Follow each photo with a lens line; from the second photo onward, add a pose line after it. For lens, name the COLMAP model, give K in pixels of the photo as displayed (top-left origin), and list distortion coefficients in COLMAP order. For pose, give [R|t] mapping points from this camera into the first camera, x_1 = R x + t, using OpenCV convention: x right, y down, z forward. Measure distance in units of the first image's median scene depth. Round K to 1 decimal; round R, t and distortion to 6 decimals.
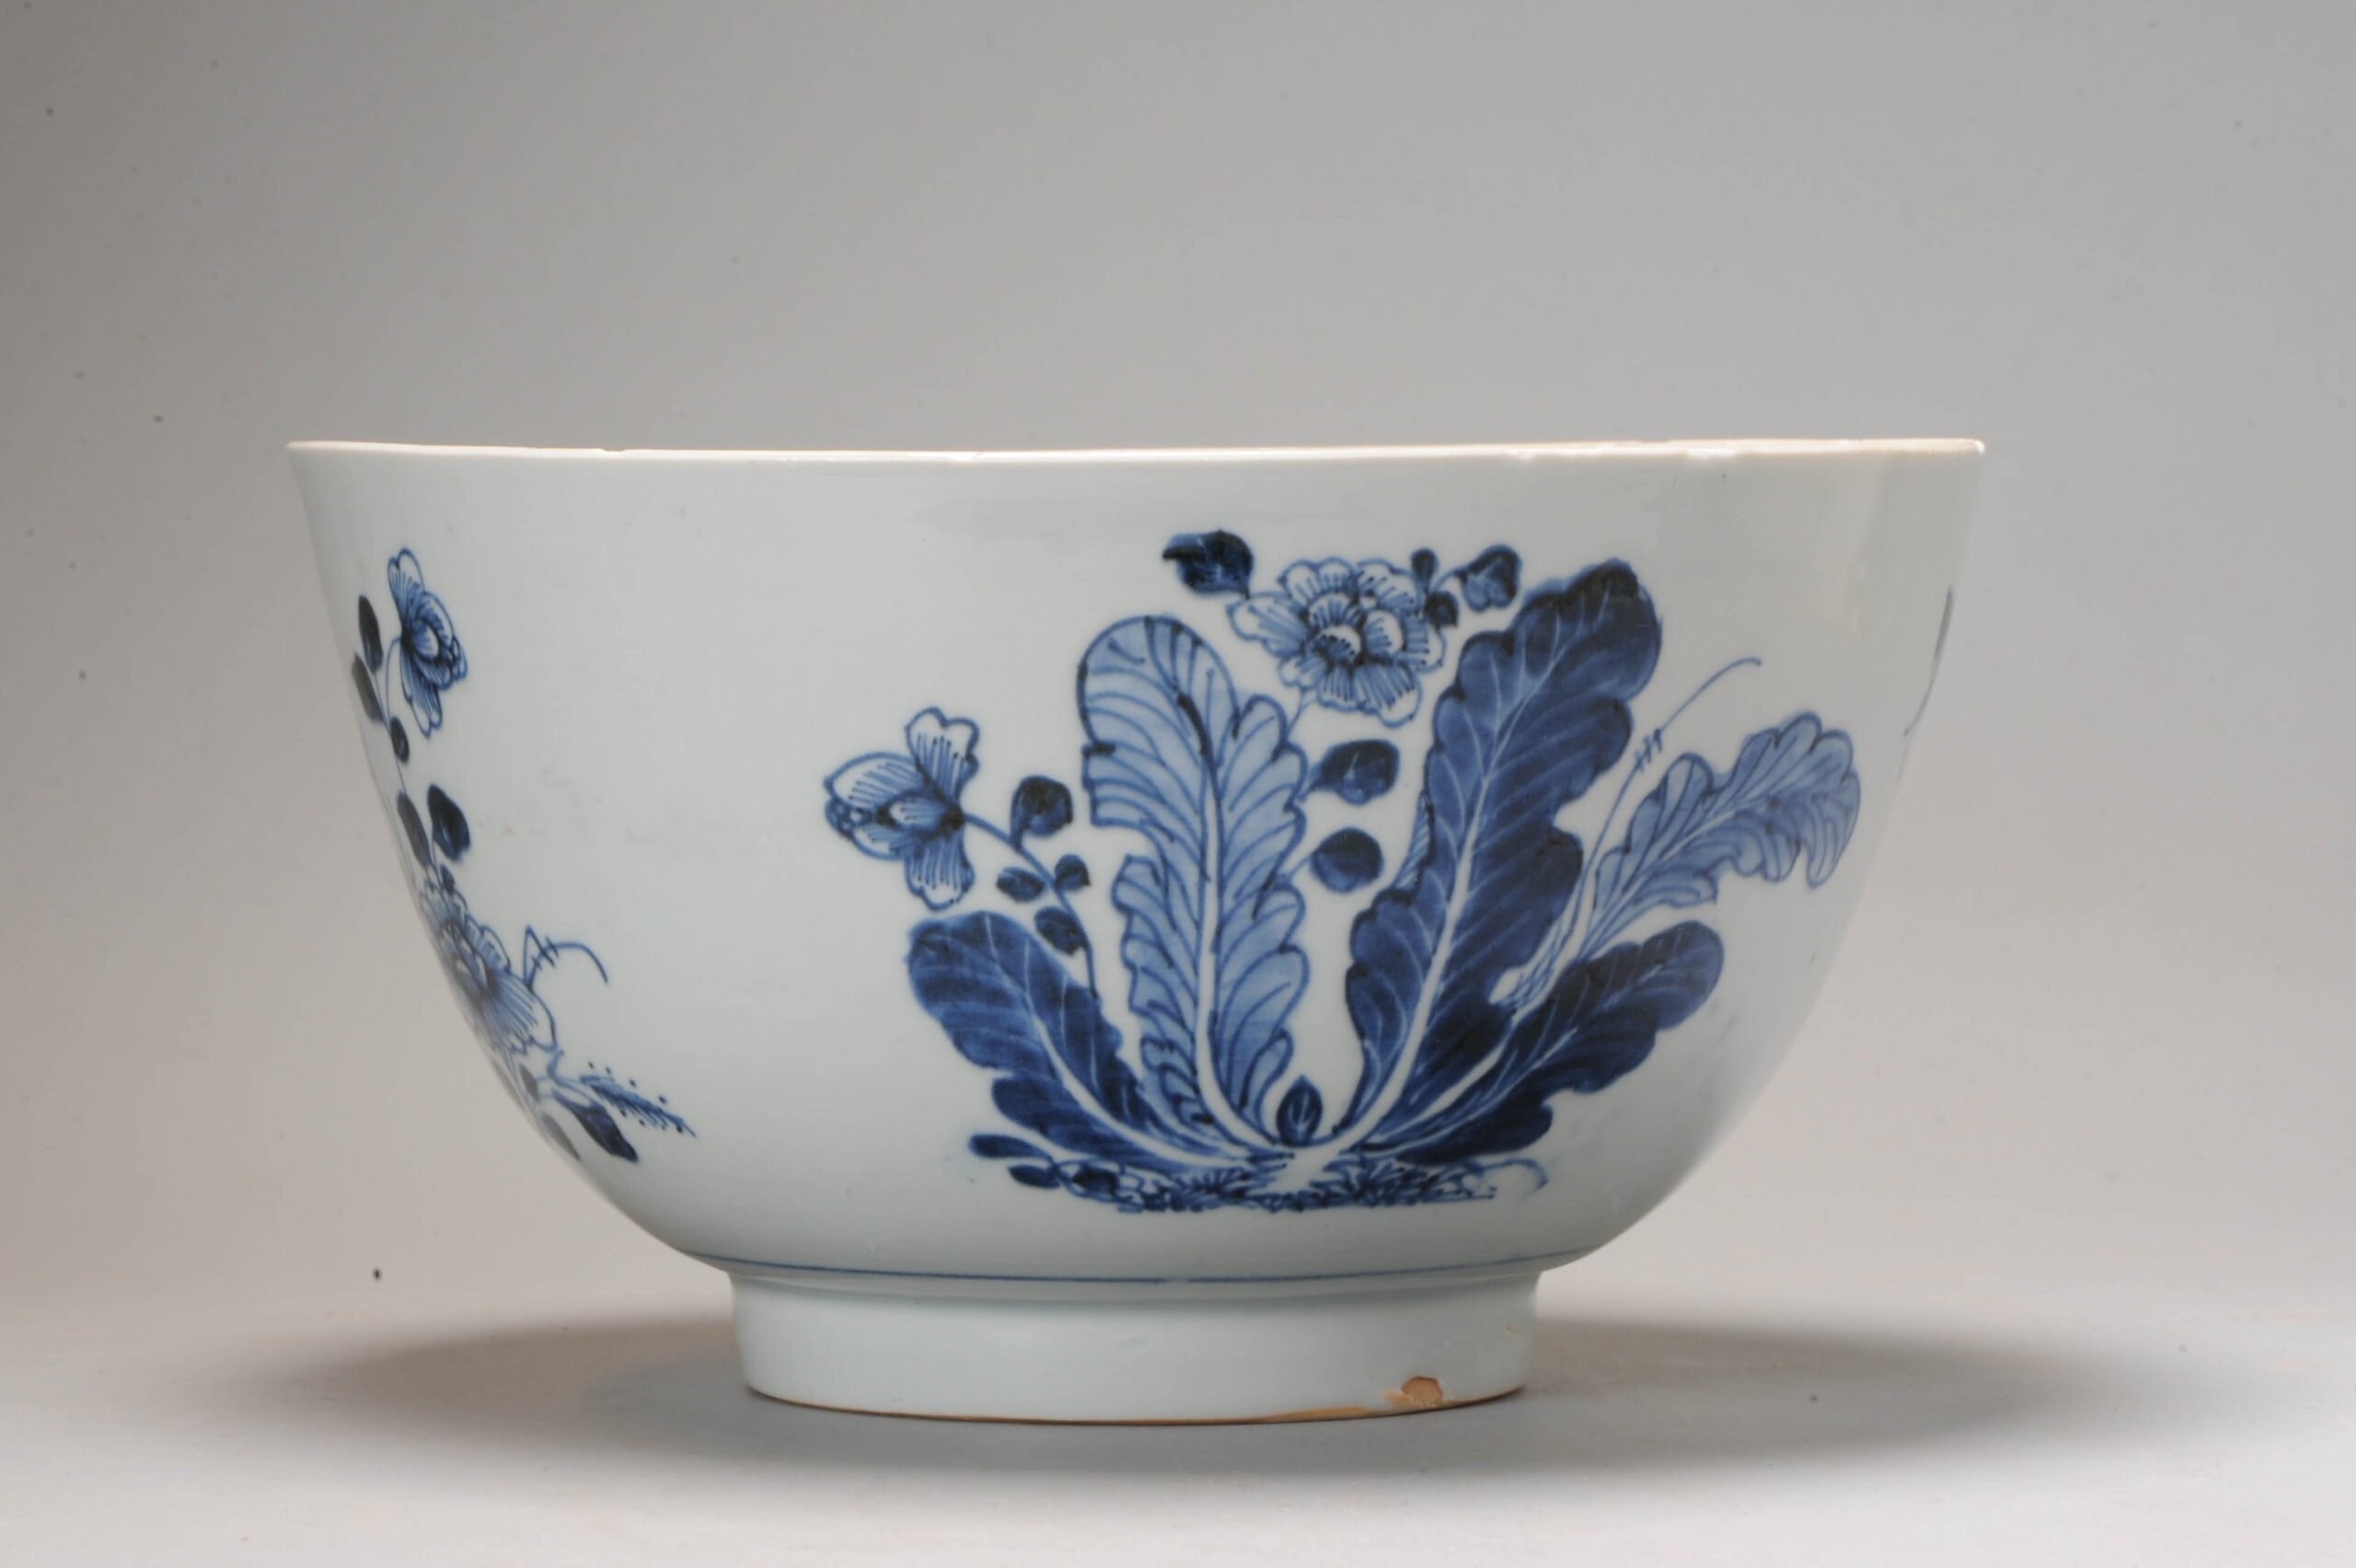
lens RADIAL K [[8617.8, 0, 1178.0], [0, 8617.8, 784.0], [0, 0, 1]] dist [-0.400329, 0.908413]
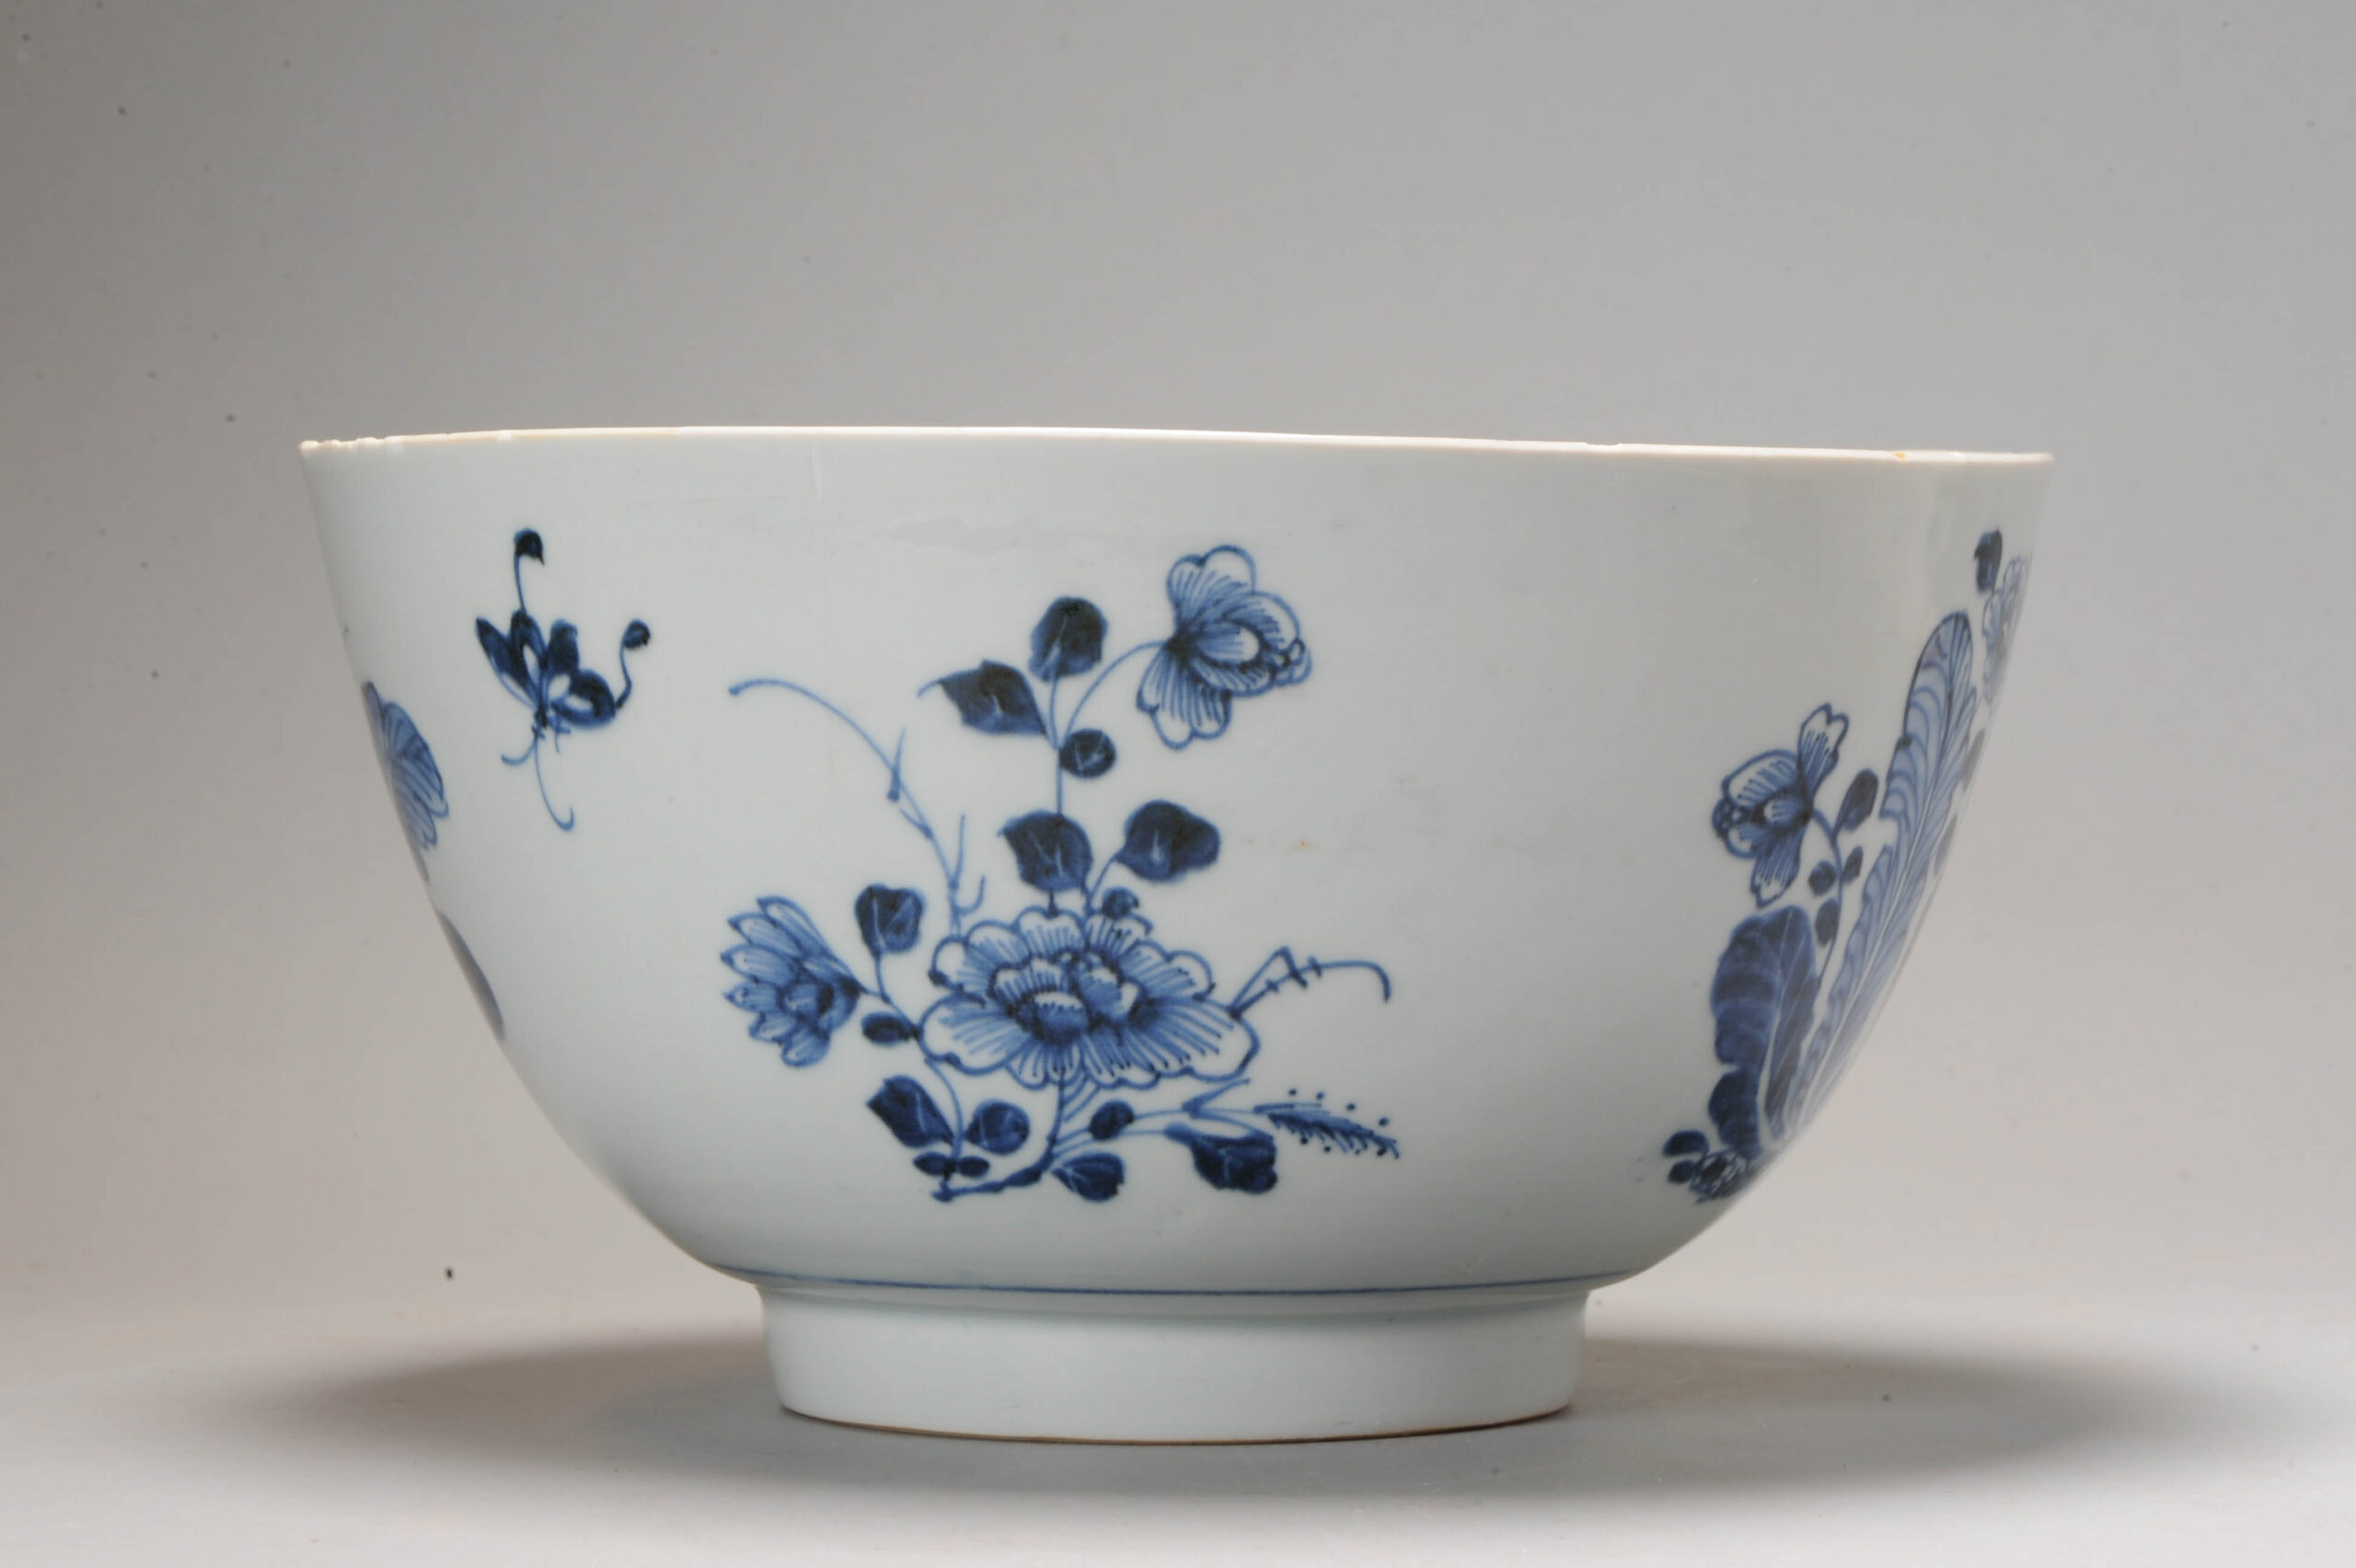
lens RADIAL K [[8617.8, 0, 1178.0], [0, 8617.8, 784.0], [0, 0, 1]] dist [-0.400329, 0.908413]
pose [[0.501069, -0.022143, 0.865124, -0.927264], [0.024910, 0.999627, 0.011158, -0.012513], [-0.865049, 0.015959, 0.501433, 0.555129]]
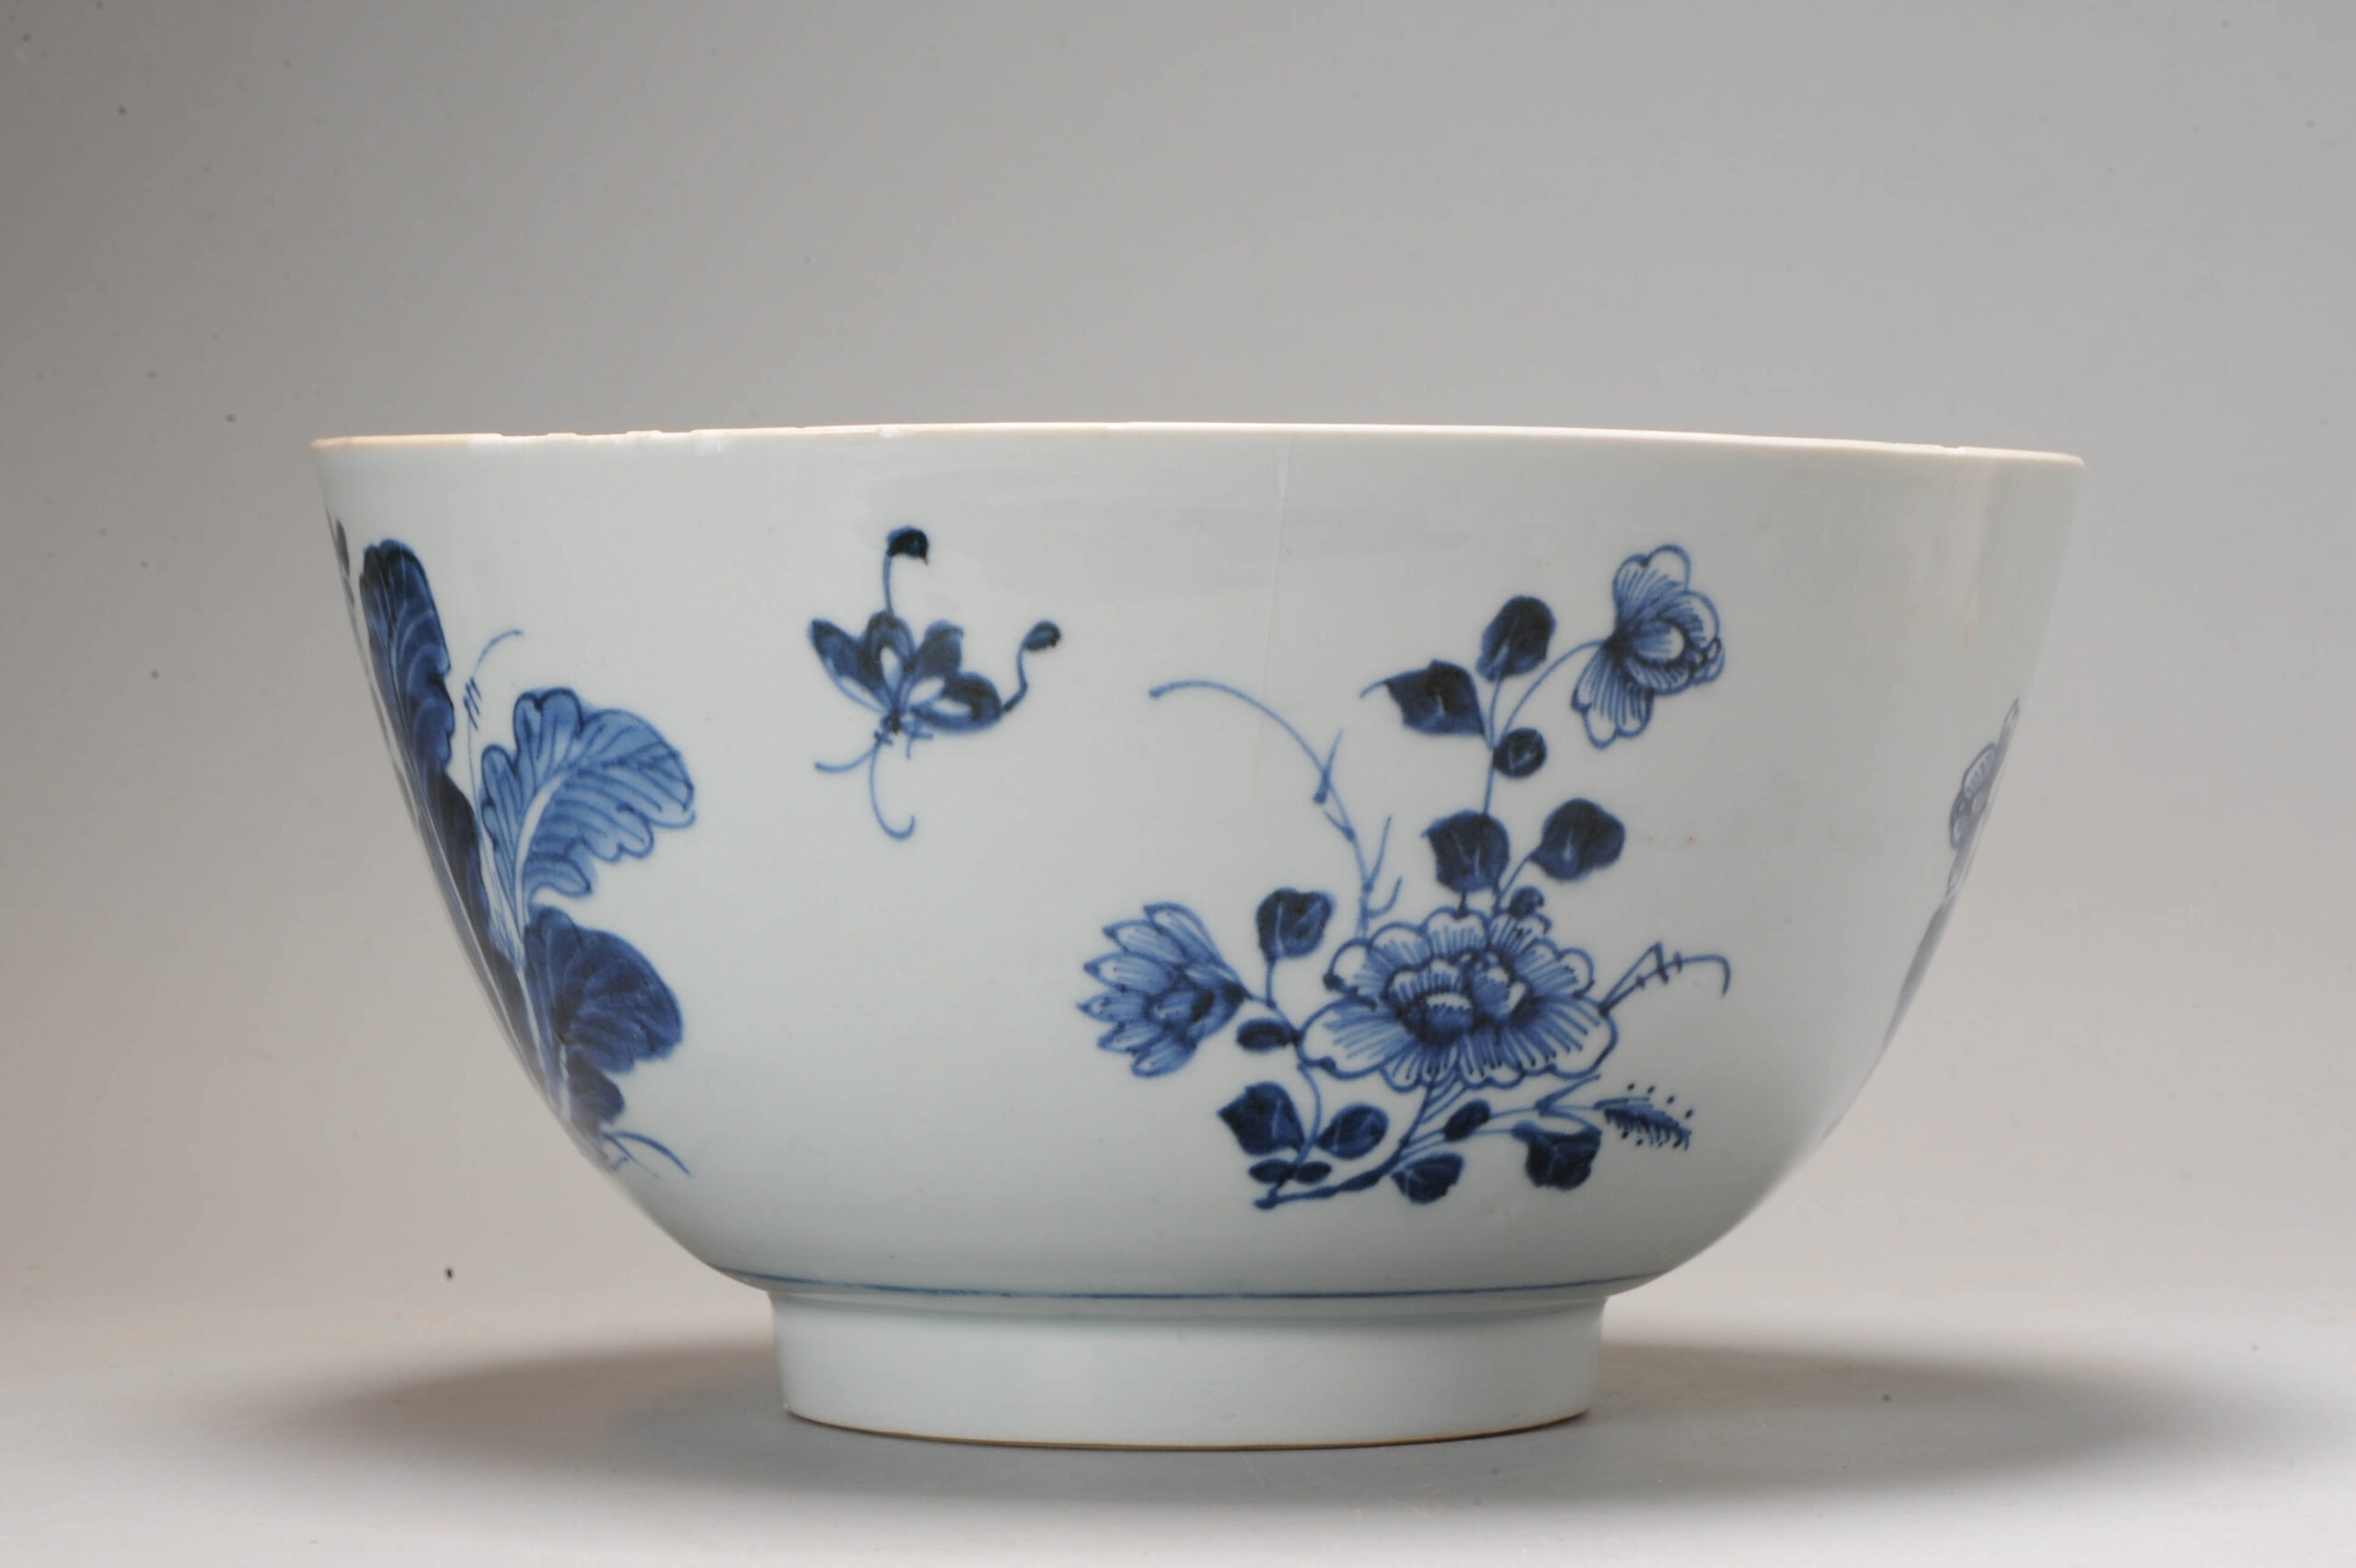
lens RADIAL K [[8617.8, 0, 1178.0], [0, 8617.8, 784.0], [0, 0, 1]] dist [-0.400329, 0.908413]
pose [[0.039971, -0.024809, 0.998893, -1.062593], [0.029550, 0.999284, 0.023636, -0.025896], [-0.998764, 0.028573, 0.040676, 1.048230]]
